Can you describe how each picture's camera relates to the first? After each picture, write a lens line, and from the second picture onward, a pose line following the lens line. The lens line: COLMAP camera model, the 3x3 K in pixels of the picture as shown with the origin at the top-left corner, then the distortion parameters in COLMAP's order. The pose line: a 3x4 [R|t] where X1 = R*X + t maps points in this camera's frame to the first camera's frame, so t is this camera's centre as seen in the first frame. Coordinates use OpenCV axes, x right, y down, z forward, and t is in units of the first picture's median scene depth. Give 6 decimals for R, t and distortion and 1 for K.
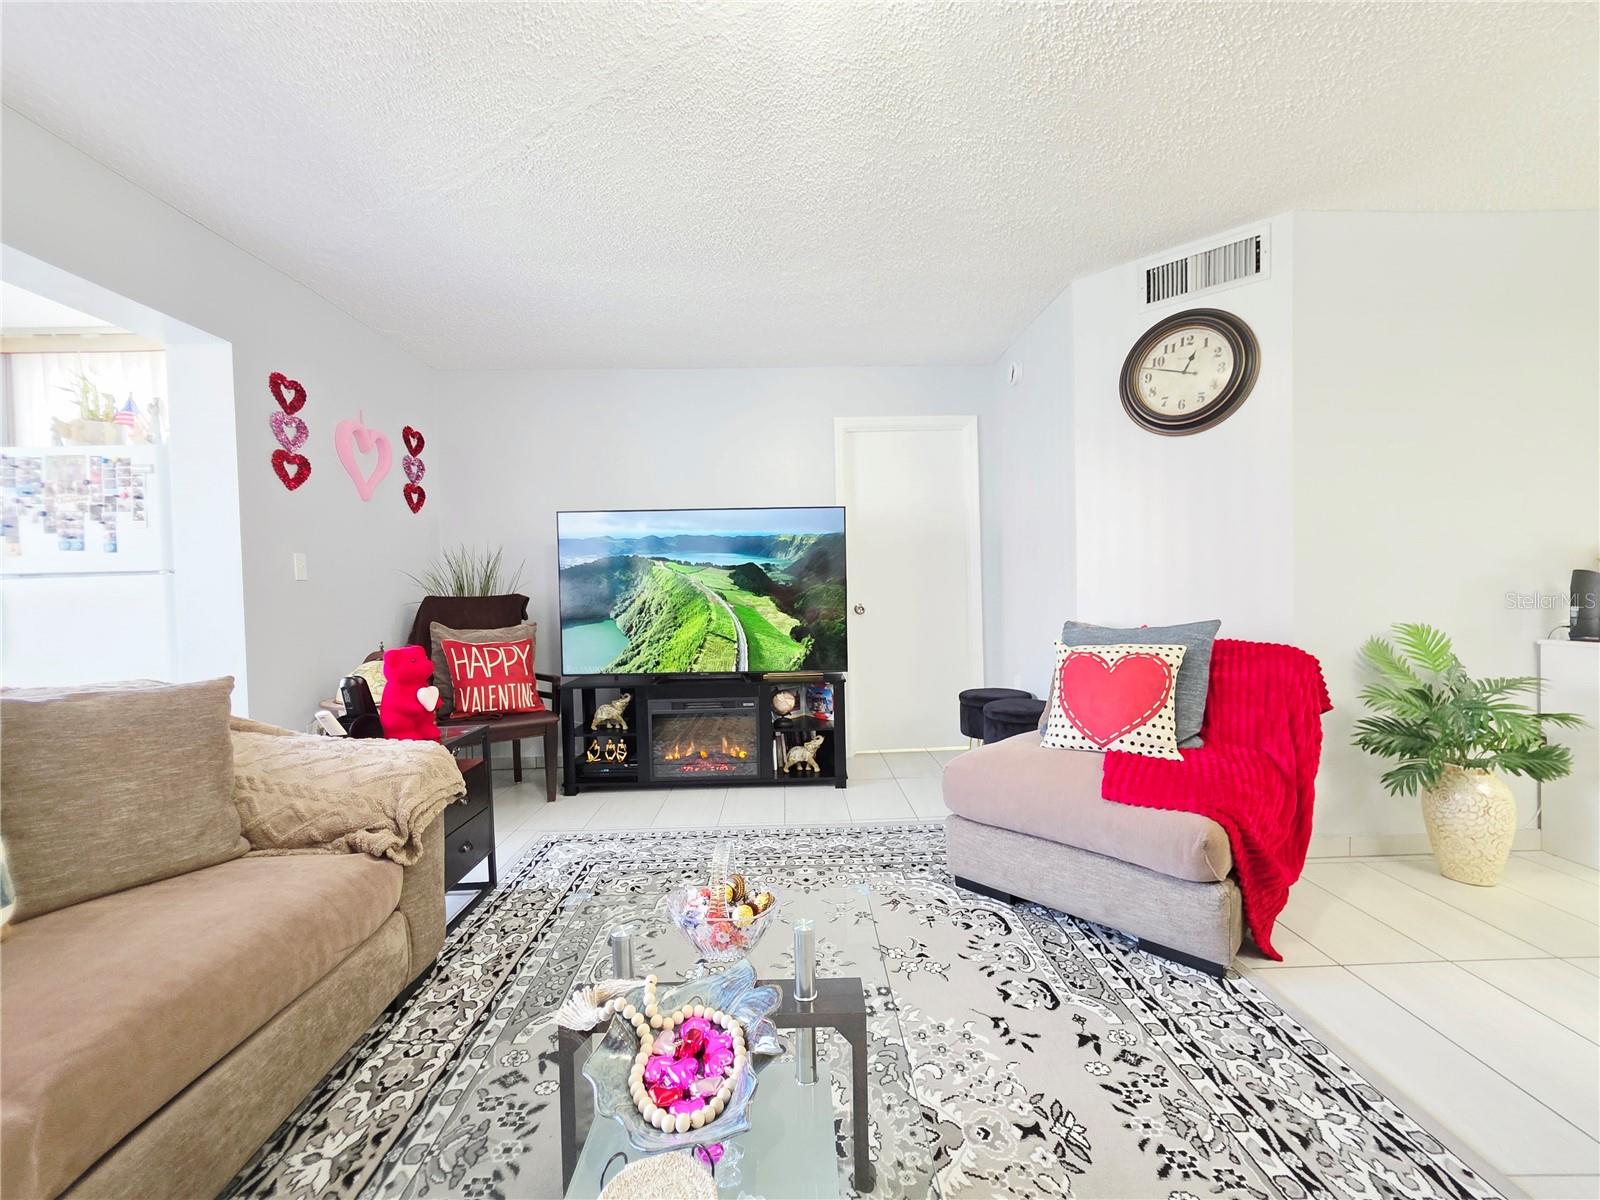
lens RADIAL K [[645.8, 0, 803.1], [0, 645.8, 599.2], [0, 0, 1]] dist [-0.000040, 0.000259]
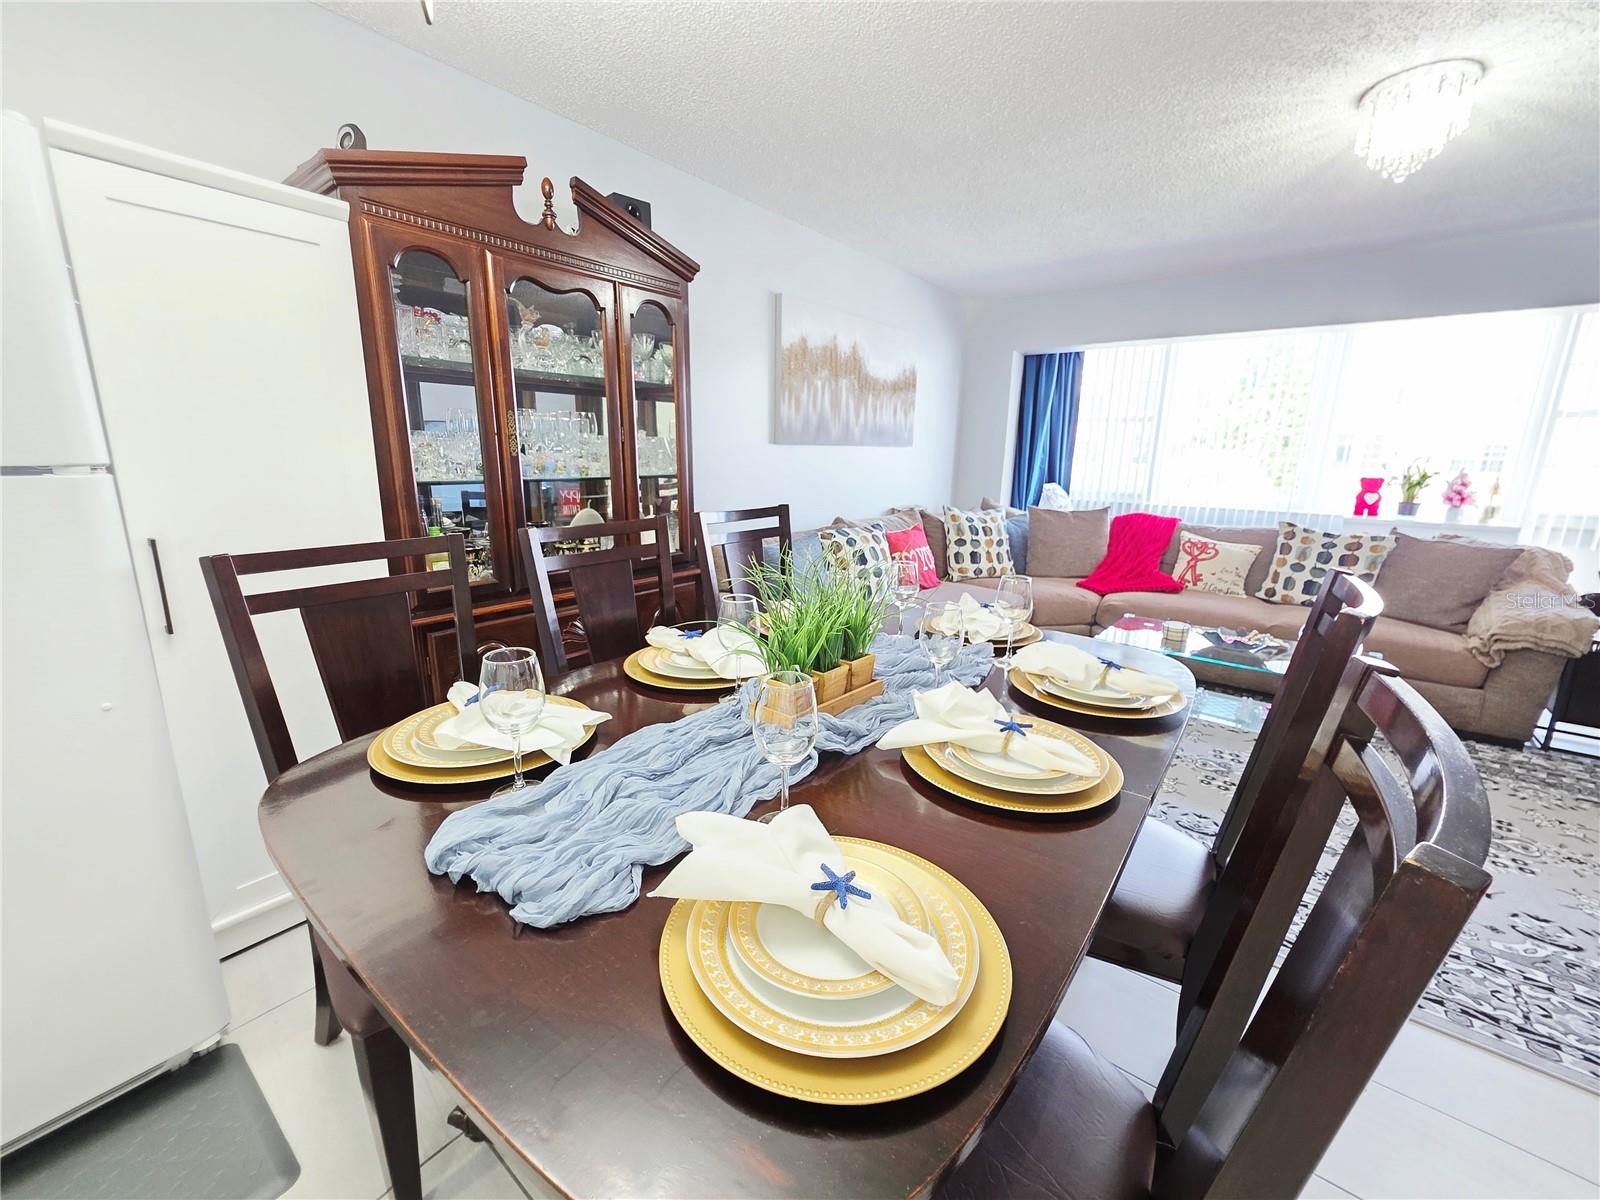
lens RADIAL K [[645.8, 0, 801.7], [0, 645.8, 597.0], [0, 0, 1]] dist [-0.000040, 0.000259]
pose [[-0.639521, 0.182945, -0.746688, 1.251645], [-0.019304, 0.967145, 0.253493, -0.118204], [0.768531, 0.176528, -0.614978, 0.419667]]
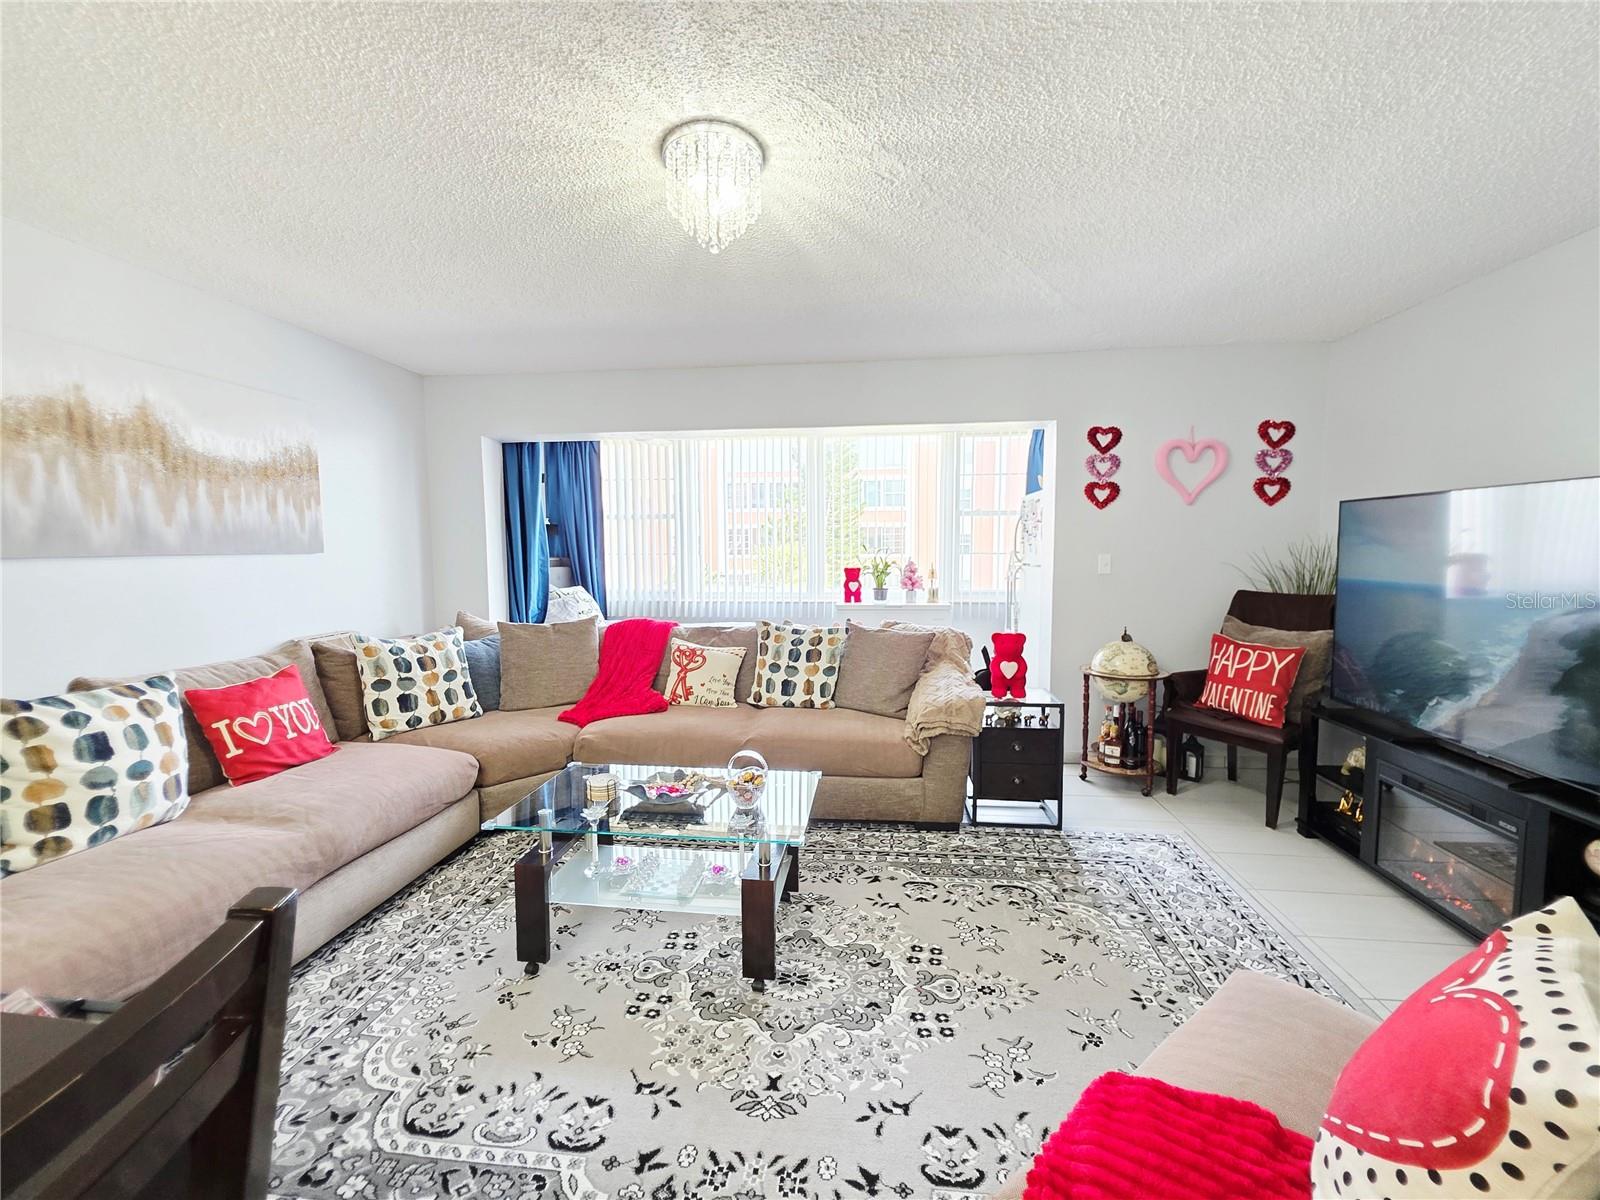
lens RADIAL K [[645.8, 0, 798.8], [0, 645.8, 602.4], [0, 0, 1]] dist [-0.000040, 0.000259]
pose [[-0.139575, 0.108273, -0.984274, 0.762378], [-0.010068, 0.993798, 0.110748, -0.130093], [0.990160, 0.025367, -0.137619, 0.614631]]
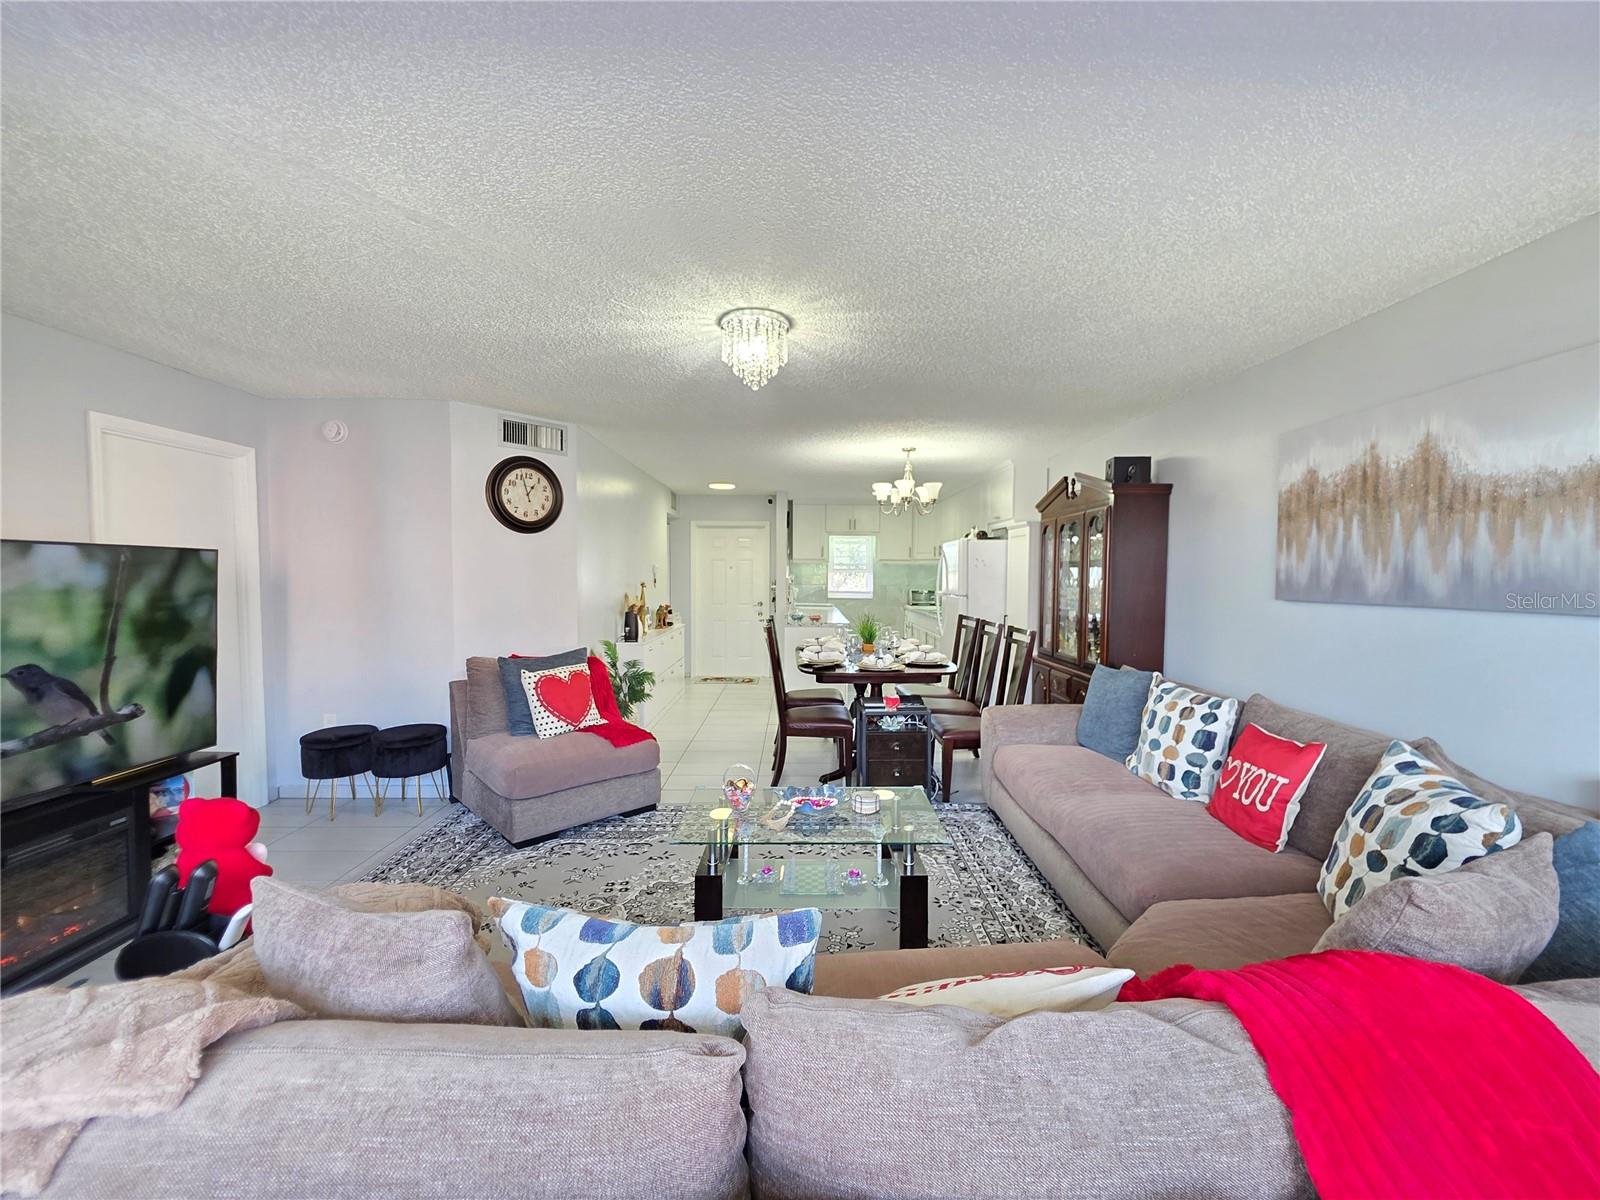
lens RADIAL K [[645.8, 0, 805.8], [0, 645.8, 600.6], [0, 0, 1]] dist [-0.000040, 0.000259]
pose [[0.011282, -0.019196, 0.999752, -1.085717], [0.013155, 0.999732, 0.019047, -0.117444], [-0.999850, 0.012937, 0.011531, 0.311459]]
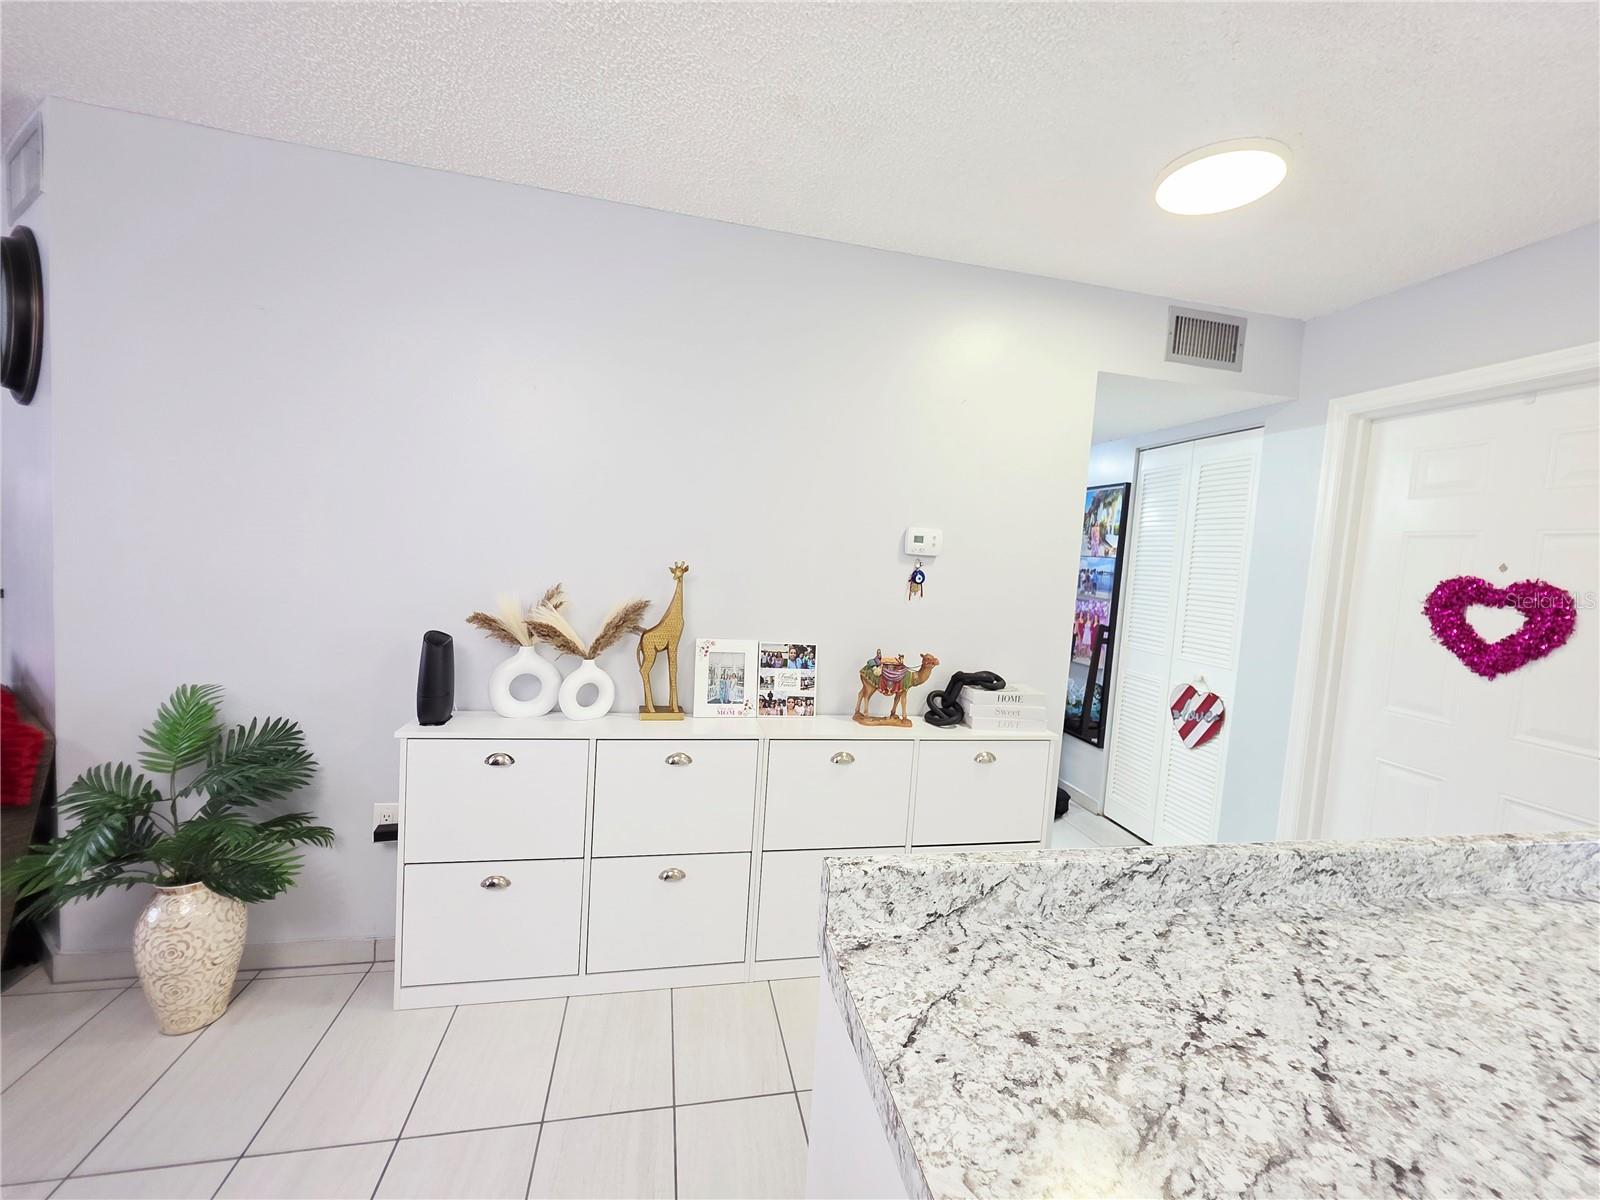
lens RADIAL K [[645.8, 0, 803.9], [0, 645.8, 600.8], [0, 0, 1]] dist [-0.000040, 0.000259]
pose [[0.978526, 0.075954, 0.191619, 1.430404], [-0.086851, 0.995010, 0.049110, -0.156756], [-0.186933, -0.064697, 0.980240, 0.116922]]
